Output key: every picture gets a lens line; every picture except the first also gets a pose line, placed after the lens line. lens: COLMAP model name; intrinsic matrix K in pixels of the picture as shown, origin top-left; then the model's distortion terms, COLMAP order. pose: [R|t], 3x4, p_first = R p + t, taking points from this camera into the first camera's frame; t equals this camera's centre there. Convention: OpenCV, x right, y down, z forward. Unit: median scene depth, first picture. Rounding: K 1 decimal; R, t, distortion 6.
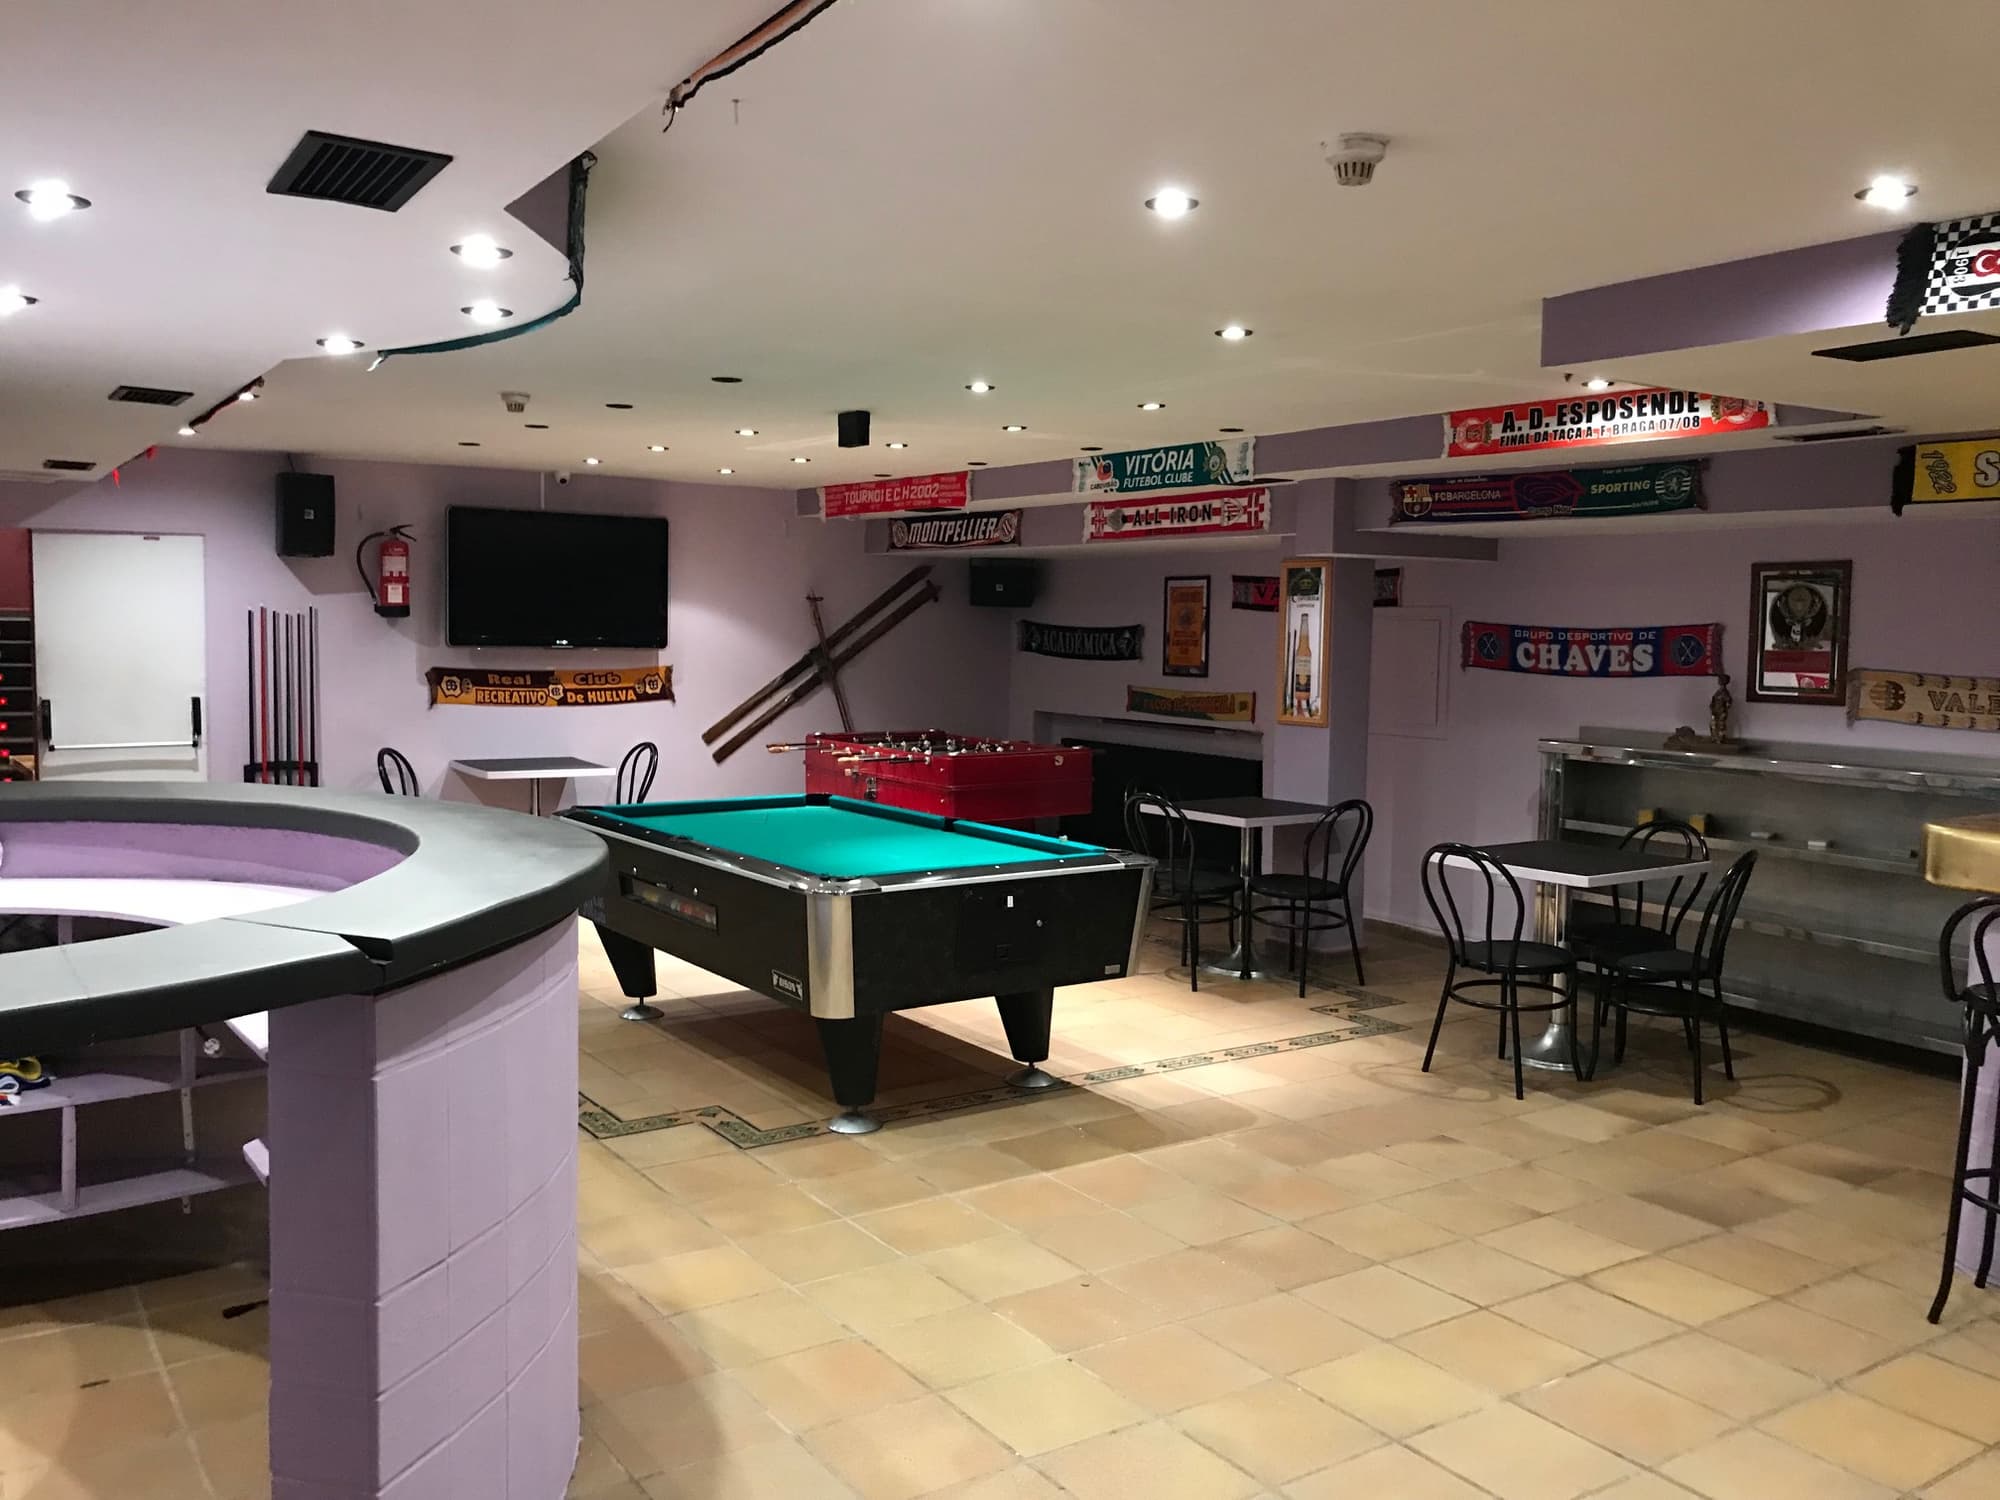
lens RADIAL K [[1627.0, 0, 995.0], [0, 1627.0, 738.7], [0, 0, 1]] dist [0.032519, -0.033262]
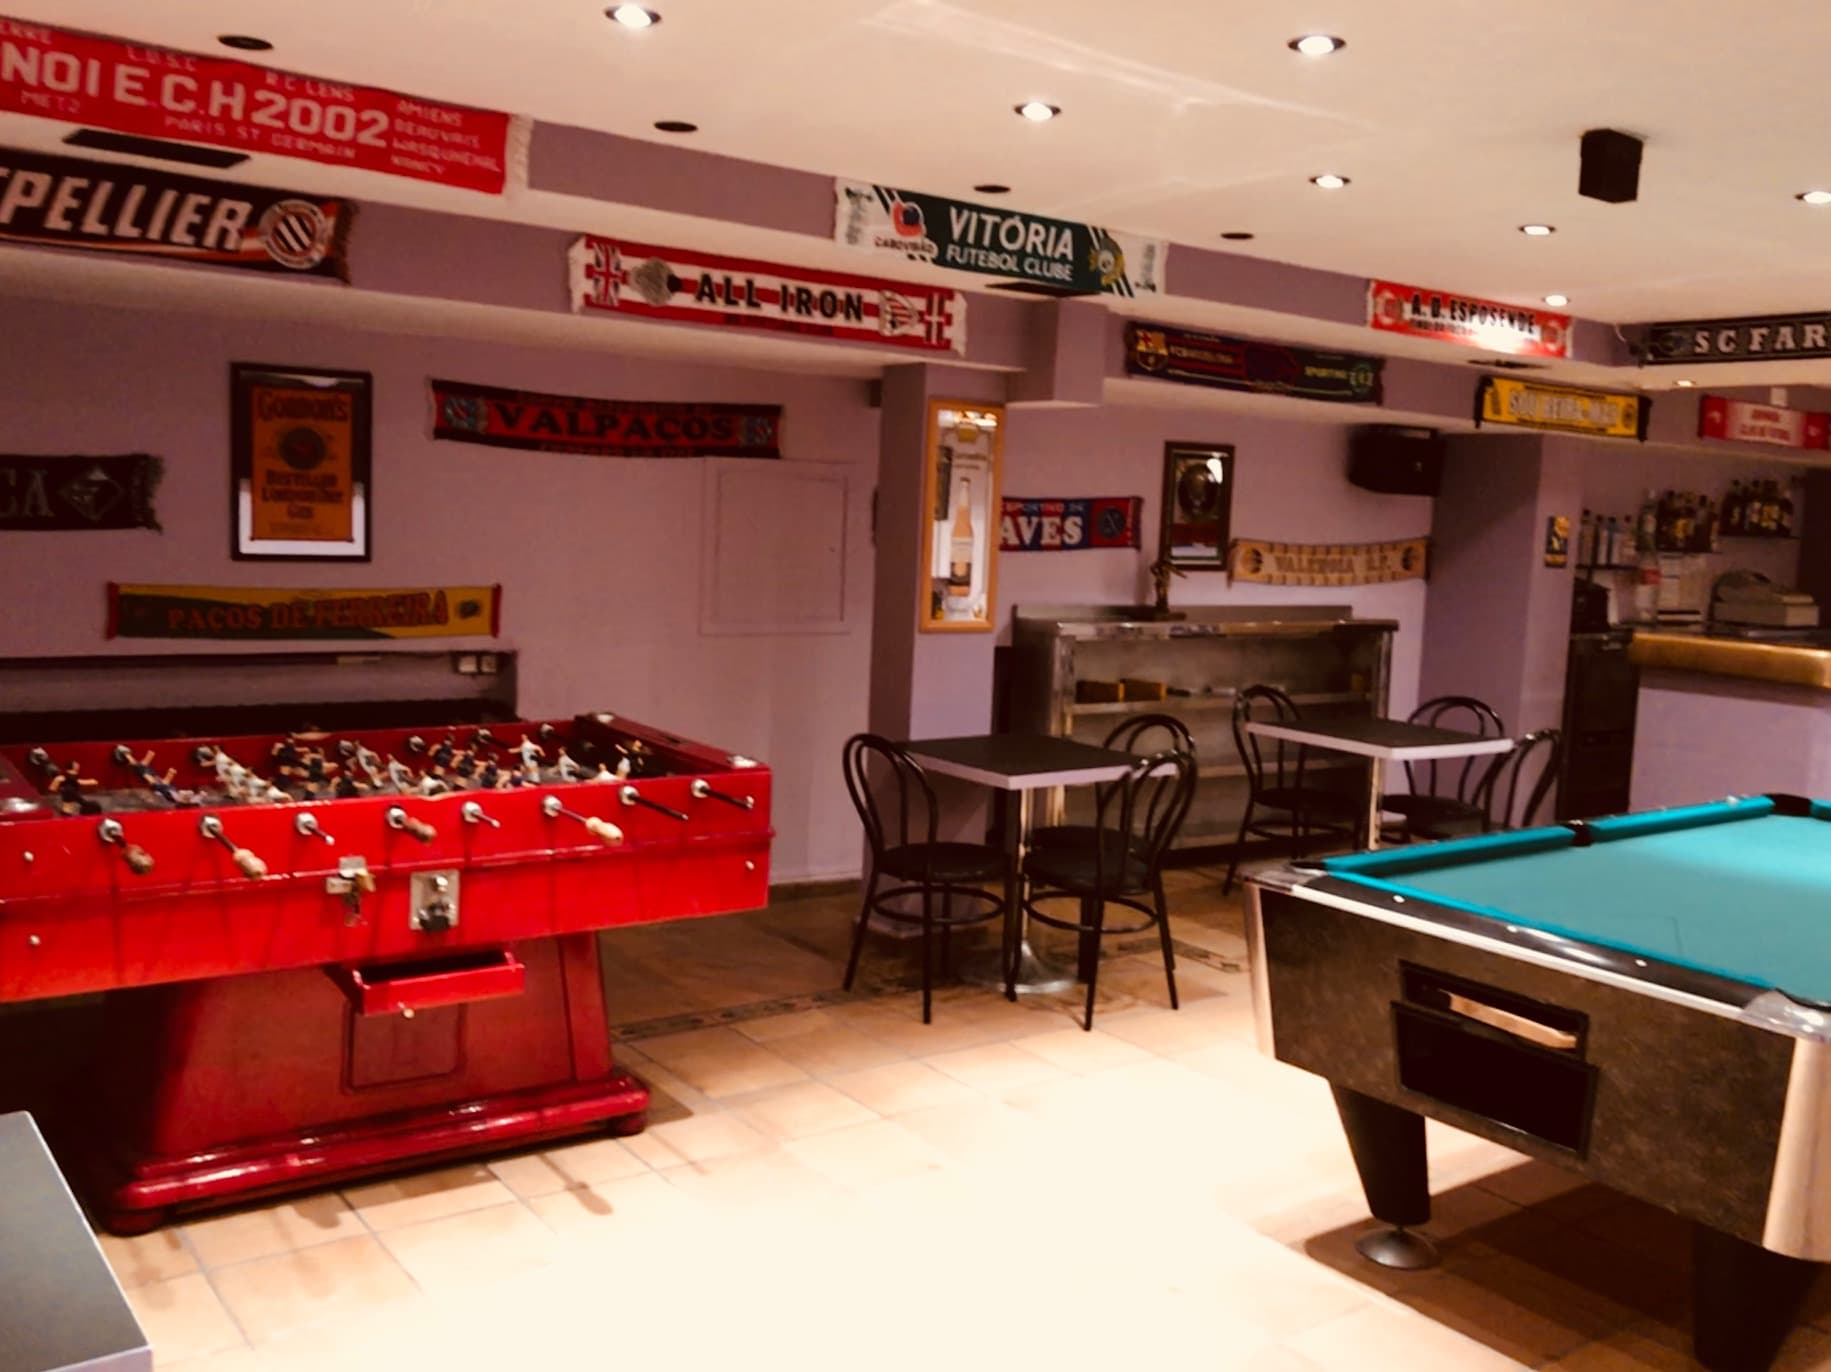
lens RADIAL K [[1648.3, 0, 906.8], [0, 1648.3, 684.0], [0, 0, 1]] dist [0.032904, -0.059819]
pose [[-0.028461, -0.124930, 0.991757, -0.522379], [0.023763, 0.991794, 0.125617, -0.075685], [-0.999312, 0.027142, -0.025259, 1.012284]]
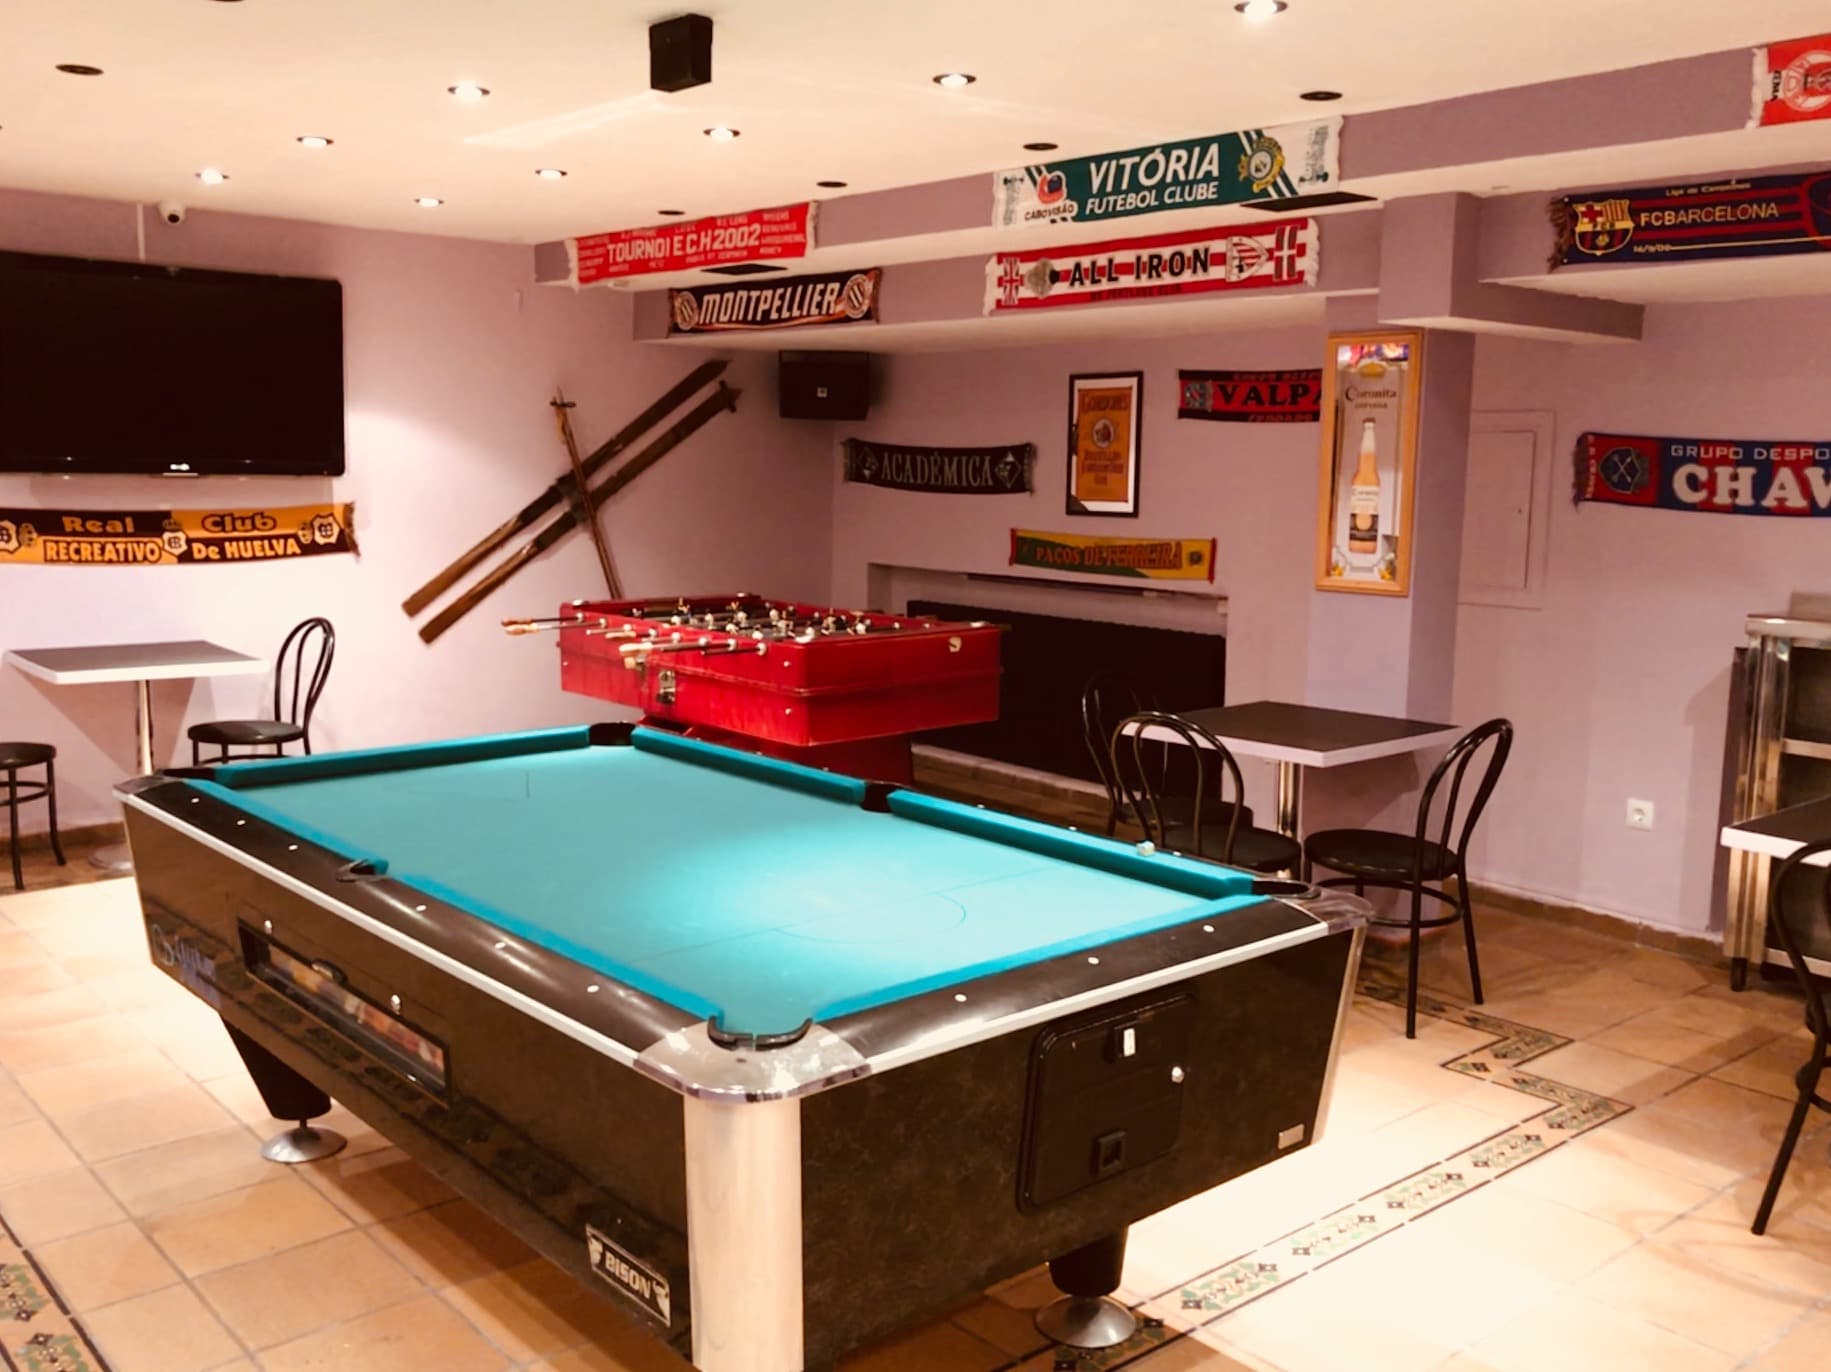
lens RADIAL K [[1648.3, 0, 915.6], [0, 1648.3, 689.3], [0, 0, 1]] dist [0.032904, -0.059819]
pose [[0.992577, -0.016903, 0.120440, -0.063763], [0.008453, 0.997488, 0.070330, -0.017398], [-0.121327, -0.068790, 0.990226, 0.360323]]
